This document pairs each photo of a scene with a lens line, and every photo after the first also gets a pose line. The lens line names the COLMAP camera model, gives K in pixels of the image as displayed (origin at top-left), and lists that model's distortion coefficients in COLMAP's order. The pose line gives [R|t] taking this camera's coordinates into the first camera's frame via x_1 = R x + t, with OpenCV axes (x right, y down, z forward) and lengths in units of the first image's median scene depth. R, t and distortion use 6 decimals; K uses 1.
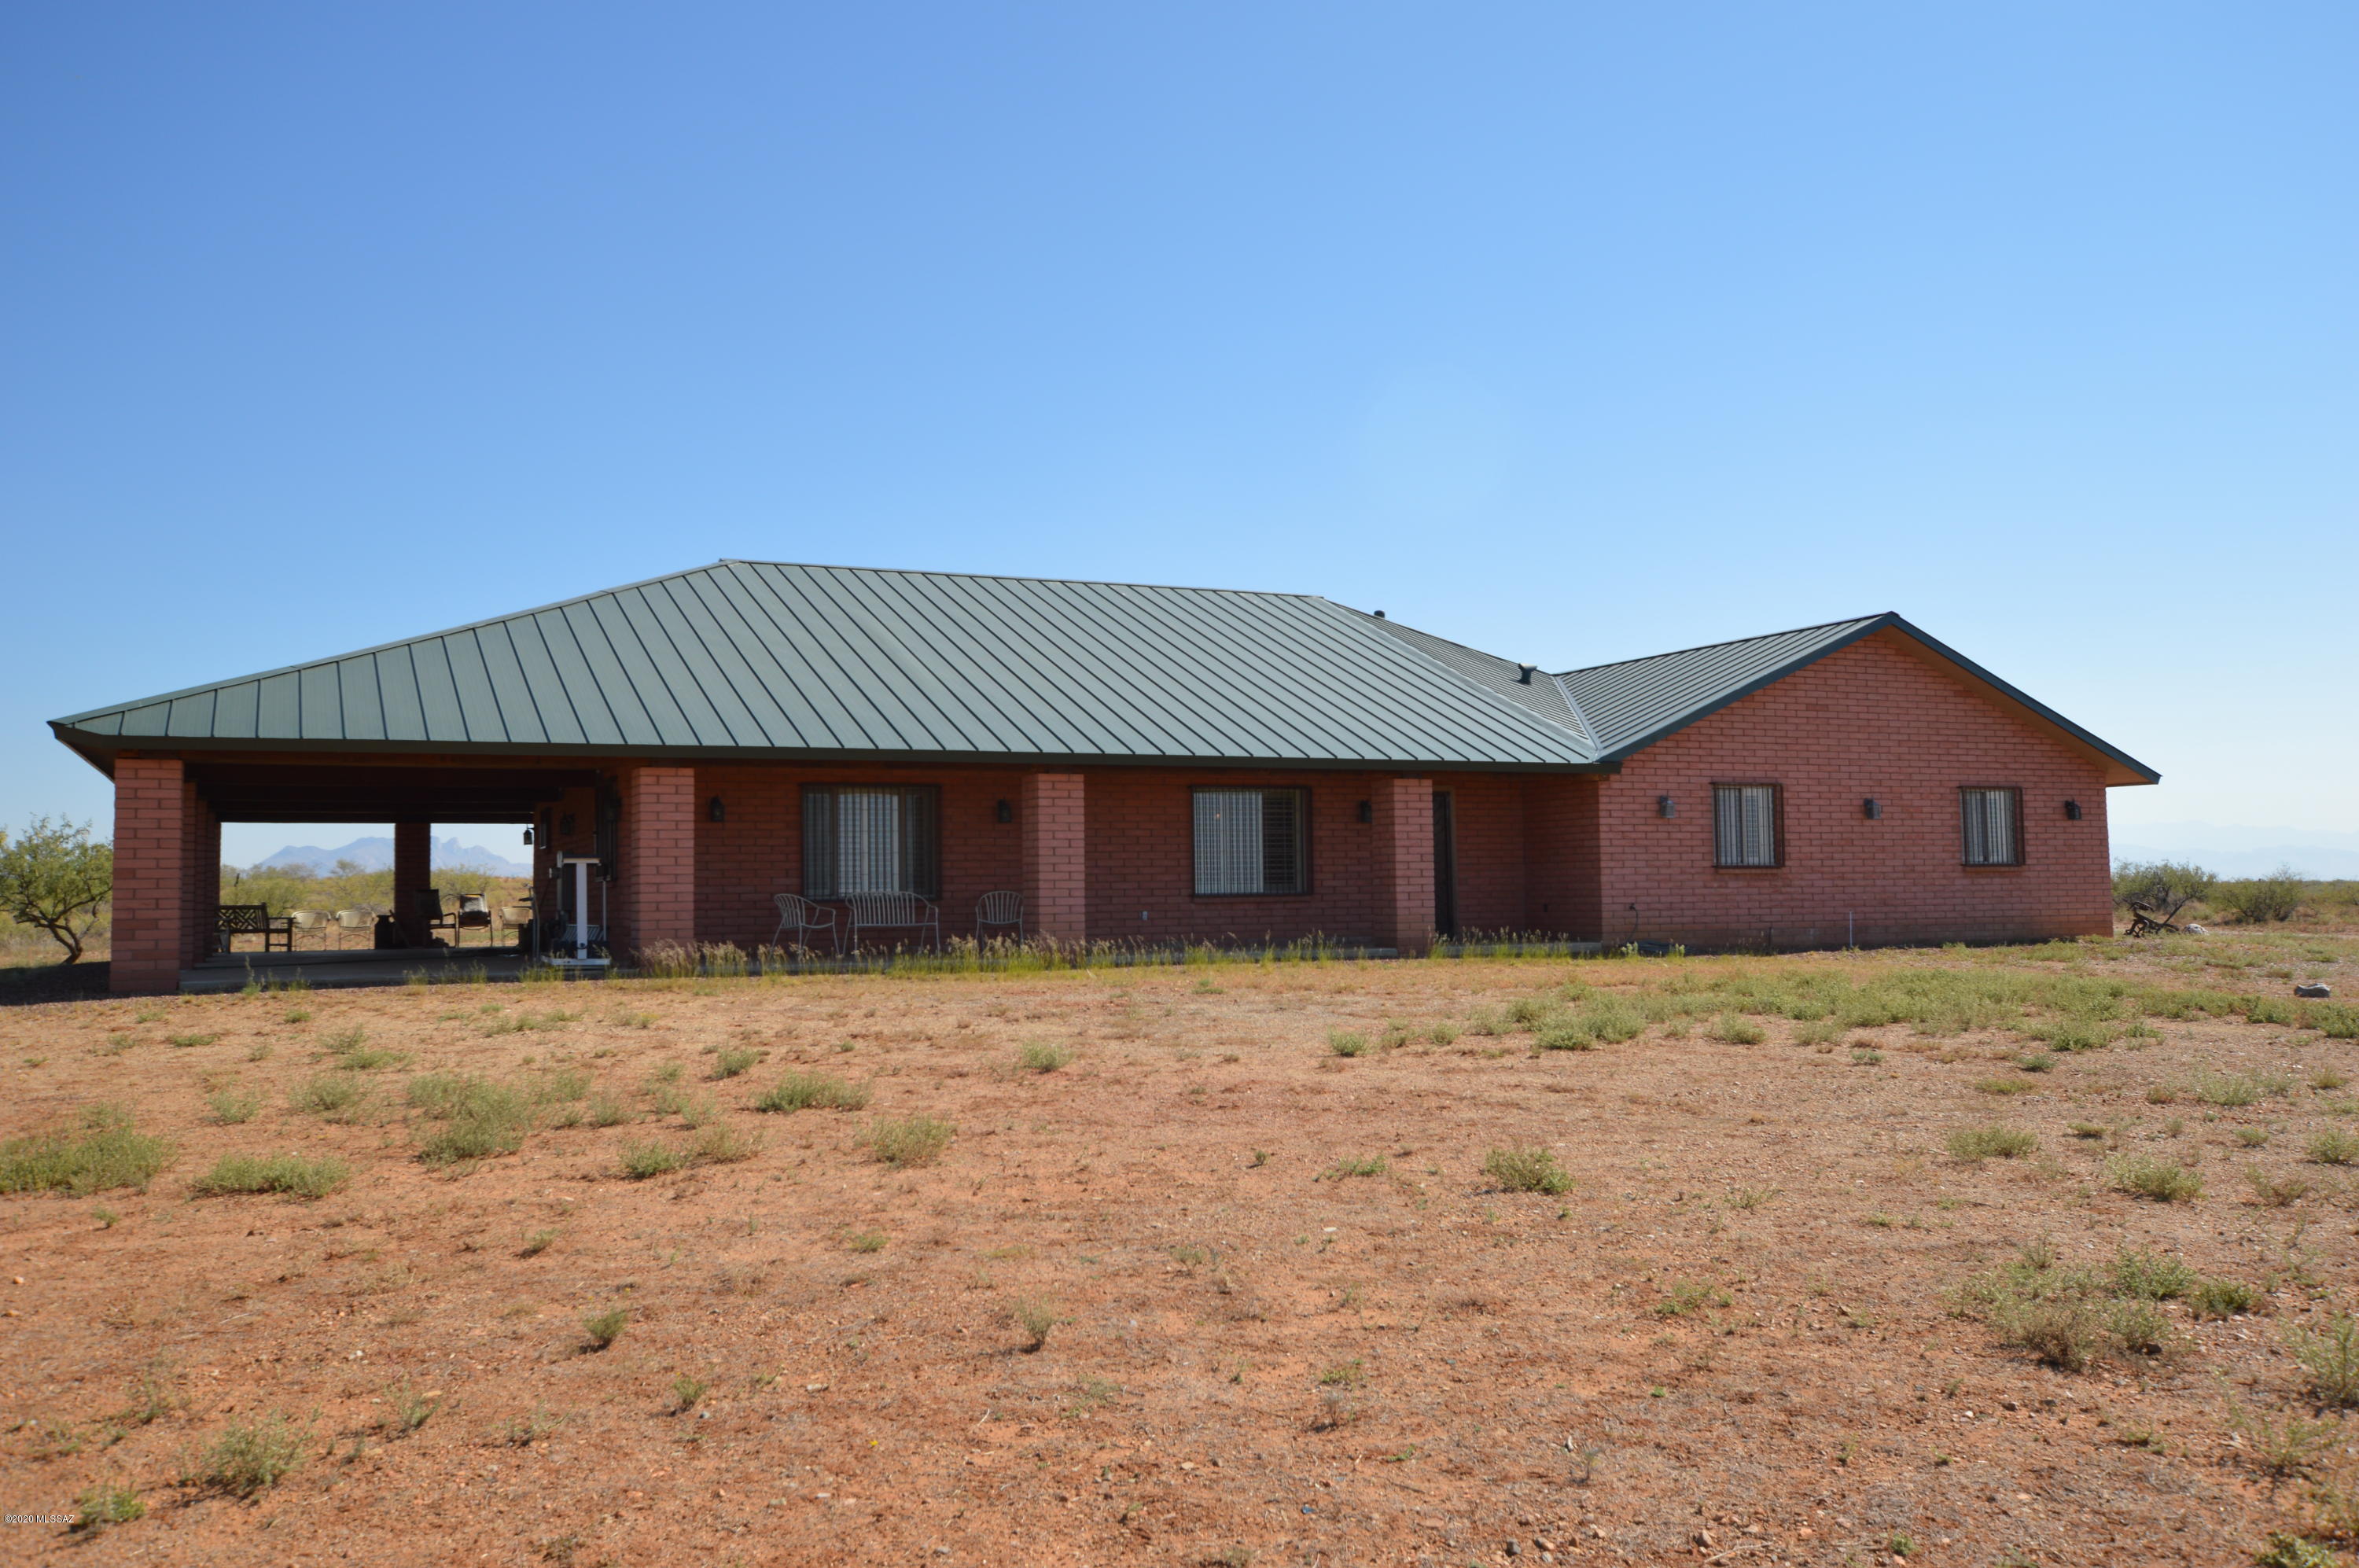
lens RADIAL K [[1967.5, 0, 1165.5], [0, 1967.5, 780.2], [0, 0, 1]] dist [-0.012011, 0.067209]
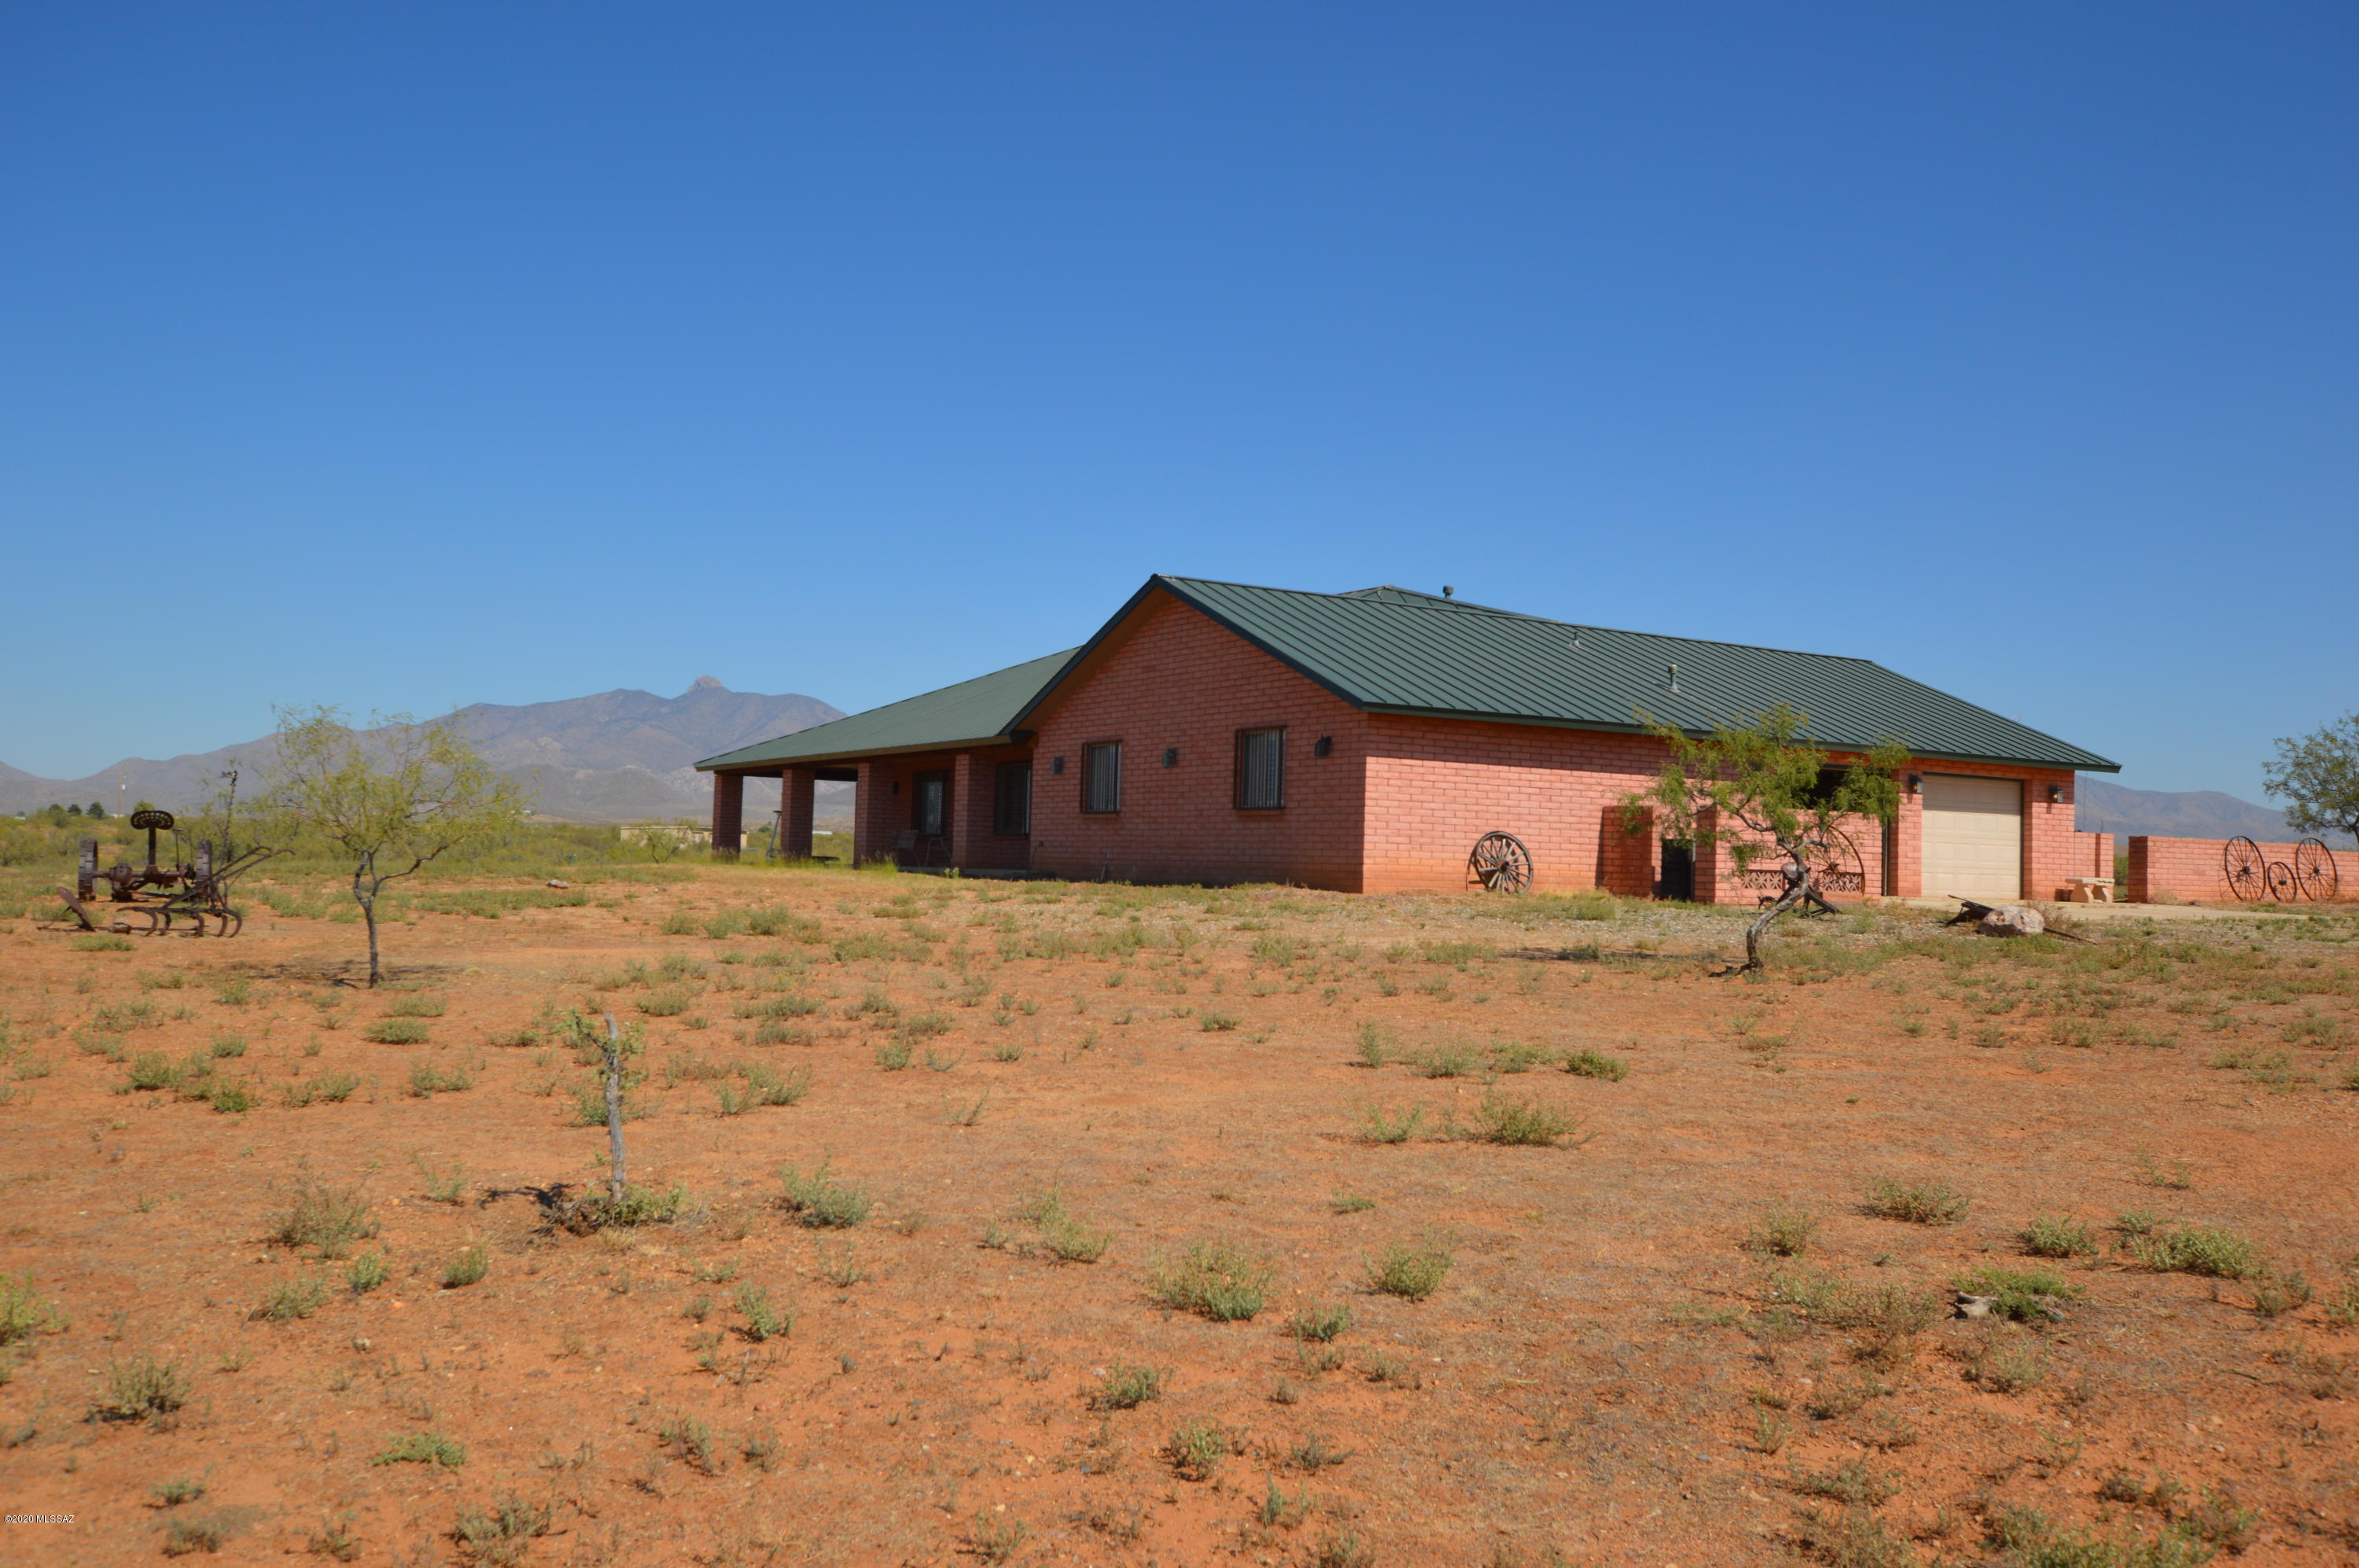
lens RADIAL K [[1967.5, 0, 1165.5], [0, 1967.5, 780.2], [0, 0, 1]] dist [-0.012011, 0.067209]
pose [[0.119414, -0.021998, -0.992601, 1.499735], [0.044991, 0.998847, -0.016724, 0.047054], [0.991825, -0.042661, 0.120266, 0.909161]]
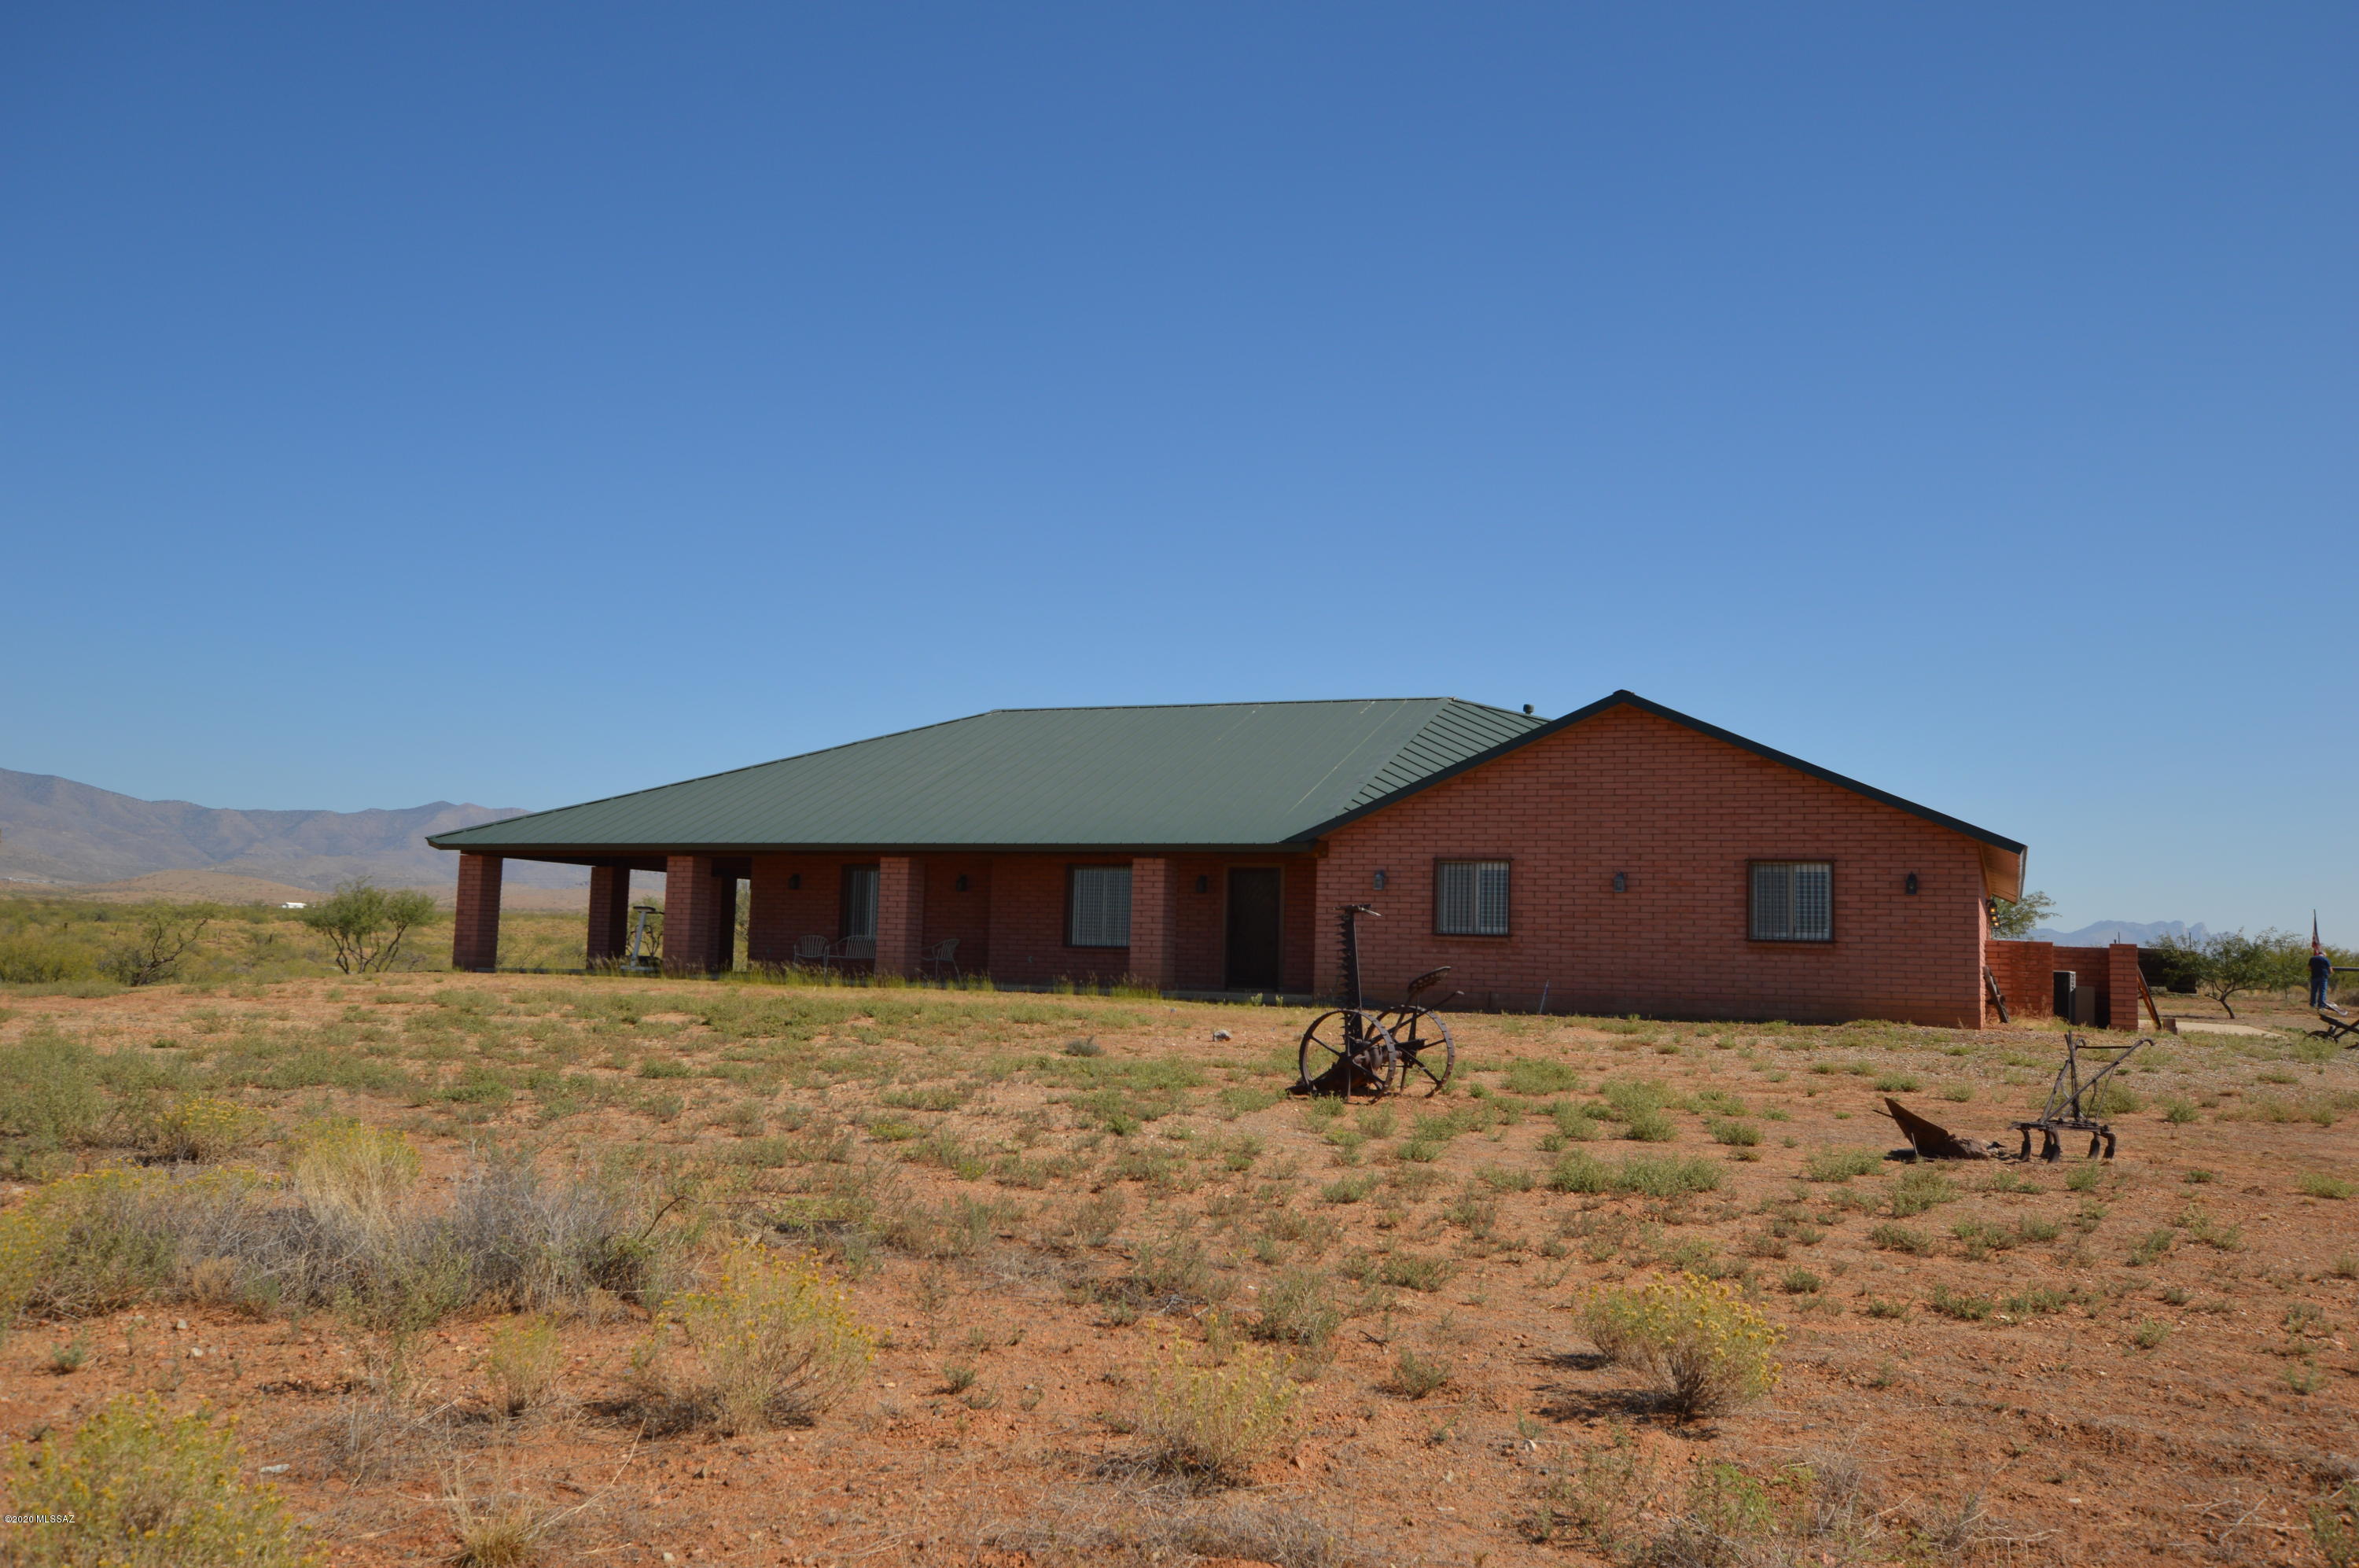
lens RADIAL K [[1967.5, 0, 1165.5], [0, 1967.5, 780.2], [0, 0, 1]] dist [-0.012011, 0.067209]
pose [[0.664291, -0.033064, -0.746742, 1.015337], [0.013222, 0.999385, -0.032489, -0.008852], [0.747357, 0.011709, 0.664320, 0.148752]]
